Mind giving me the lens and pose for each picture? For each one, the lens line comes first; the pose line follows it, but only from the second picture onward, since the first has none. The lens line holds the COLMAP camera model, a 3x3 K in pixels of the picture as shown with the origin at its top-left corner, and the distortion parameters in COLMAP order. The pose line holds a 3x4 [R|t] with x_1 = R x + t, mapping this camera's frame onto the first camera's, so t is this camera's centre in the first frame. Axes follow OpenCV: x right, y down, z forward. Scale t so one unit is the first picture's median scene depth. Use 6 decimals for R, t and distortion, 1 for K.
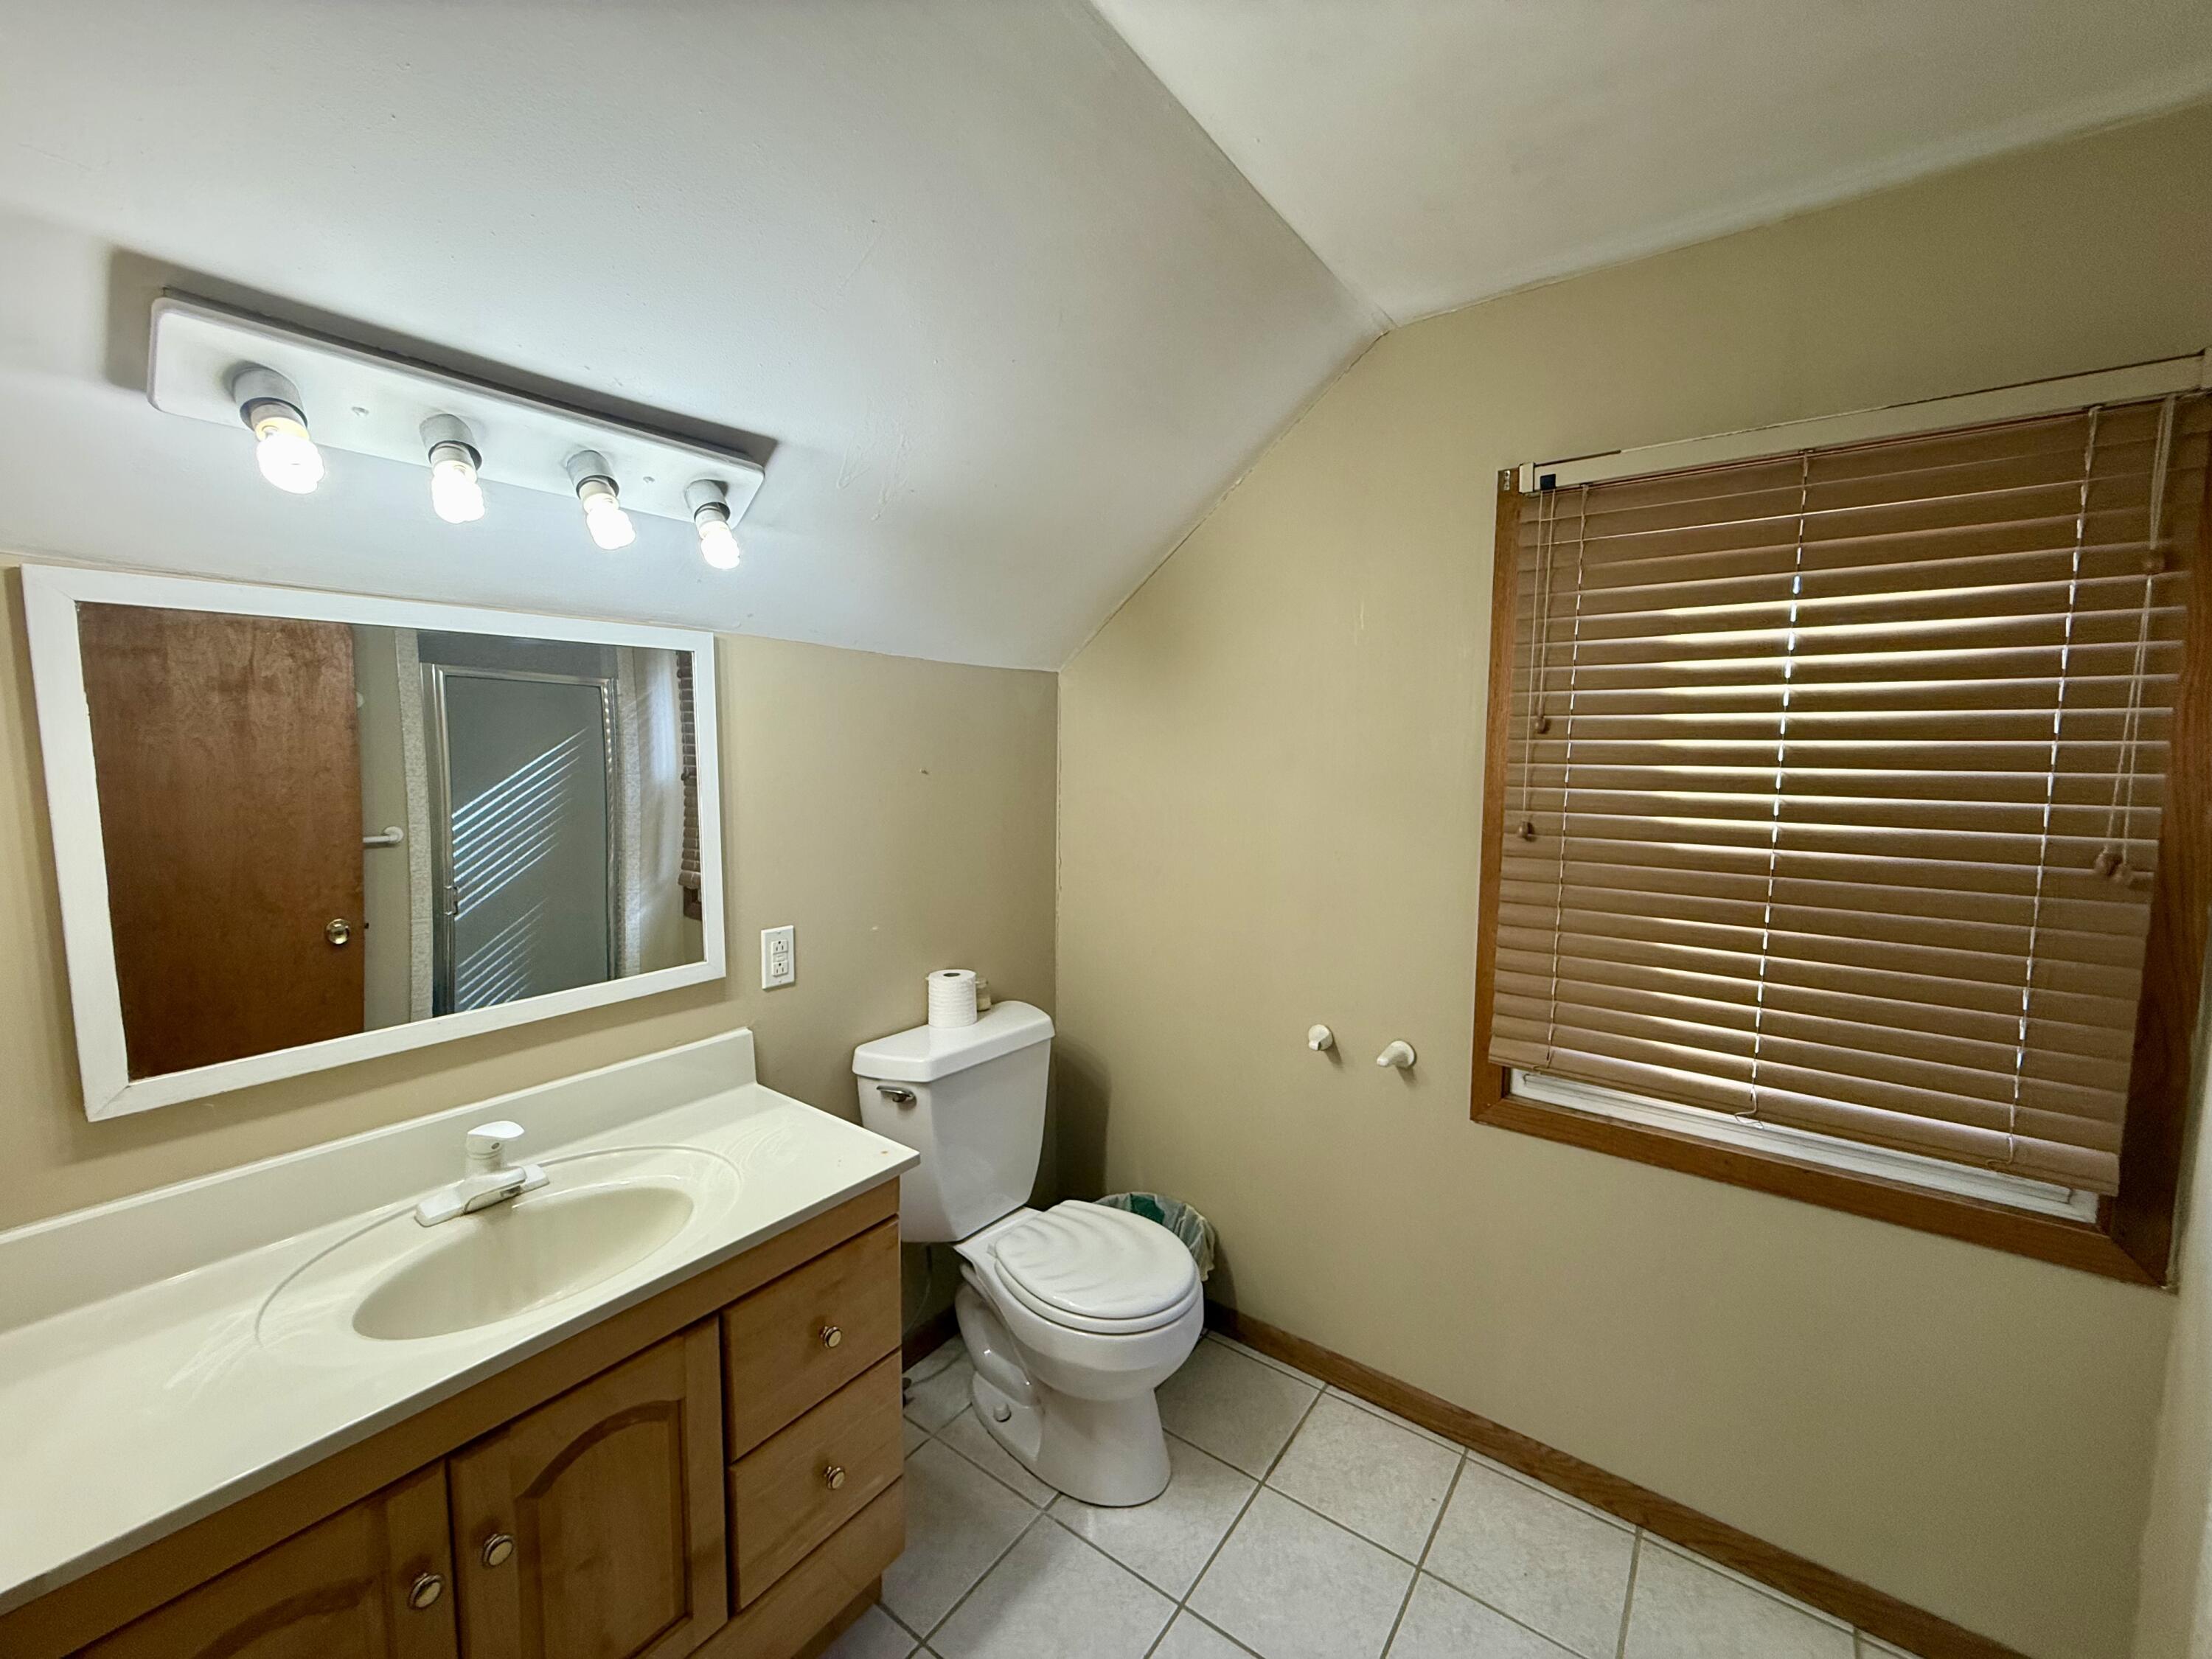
lens RADIAL K [[878.5, 0, 1104.1], [0, 878.5, 831.8], [0, 0, 1]] dist [-0.000199, 0.000332]
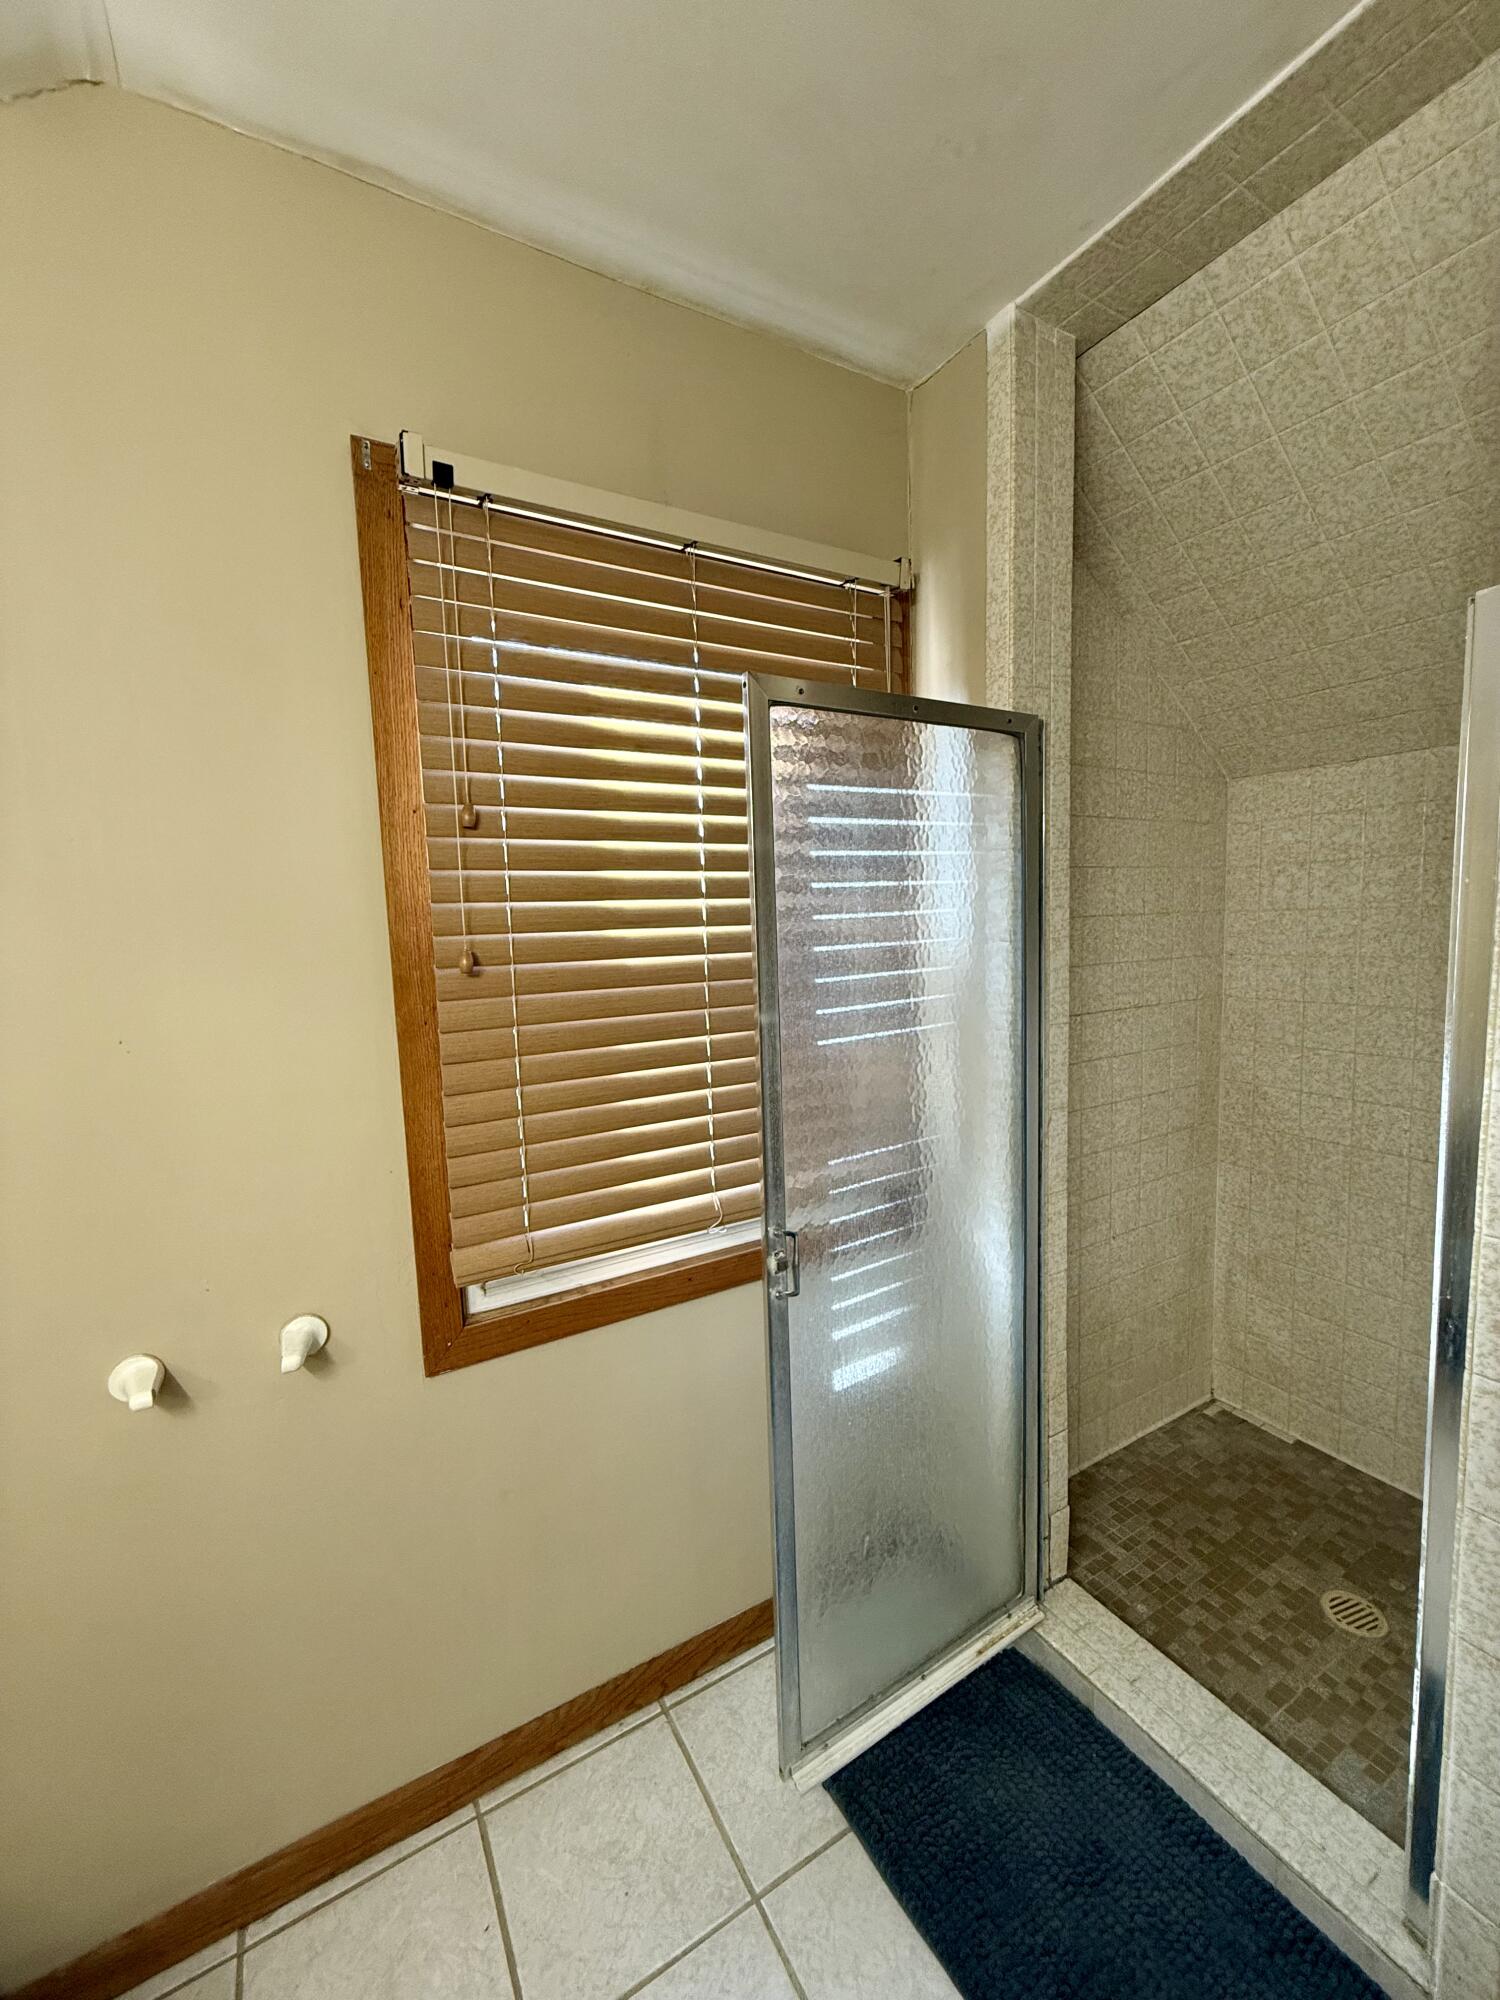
lens RADIAL K [[794.3, 0, 746.5], [0, 794.3, 998.4], [0, 0, 1]] dist [-0.000199, 0.000332]
pose [[0.398537, -0.115202, 0.909888, -0.033407], [0.122704, 0.989858, 0.071582, 0.009329], [-0.908907, 0.083119, 0.408631, 0.523556]]
